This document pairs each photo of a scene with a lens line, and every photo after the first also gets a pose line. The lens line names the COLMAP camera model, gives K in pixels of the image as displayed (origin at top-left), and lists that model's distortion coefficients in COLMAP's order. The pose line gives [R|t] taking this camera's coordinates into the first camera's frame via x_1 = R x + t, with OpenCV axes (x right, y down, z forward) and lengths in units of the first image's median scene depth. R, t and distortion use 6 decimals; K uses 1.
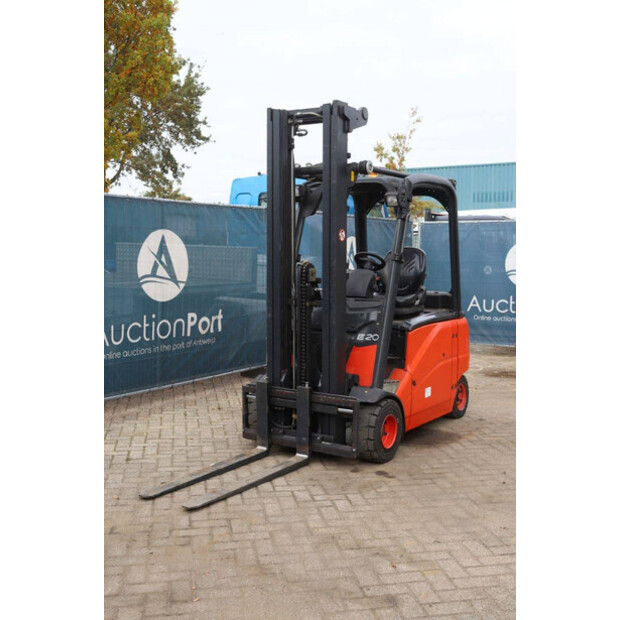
lens RADIAL K [[762.3, 0, 310.0], [0, 762.3, 310.0], [0, 0, 1]] dist [-0.008747, 0.000112]
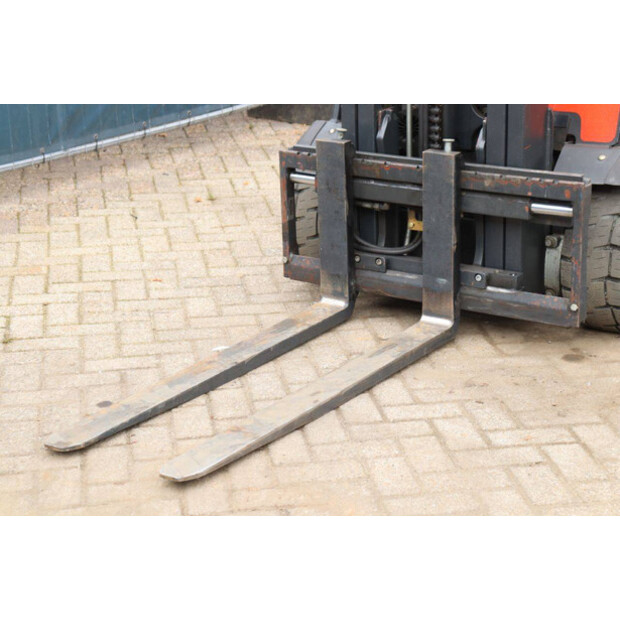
lens RADIAL K [[1458.5, 0, 310.0], [0, 1458.5, 310.0], [0, 0, 1]] dist [0.356315, 0.278940]
pose [[0.999380, -0.026349, -0.023354, -0.059099], [0.031008, 0.972875, 0.229246, 0.004310], [0.016680, -0.229828, 0.973088, 0.238353]]
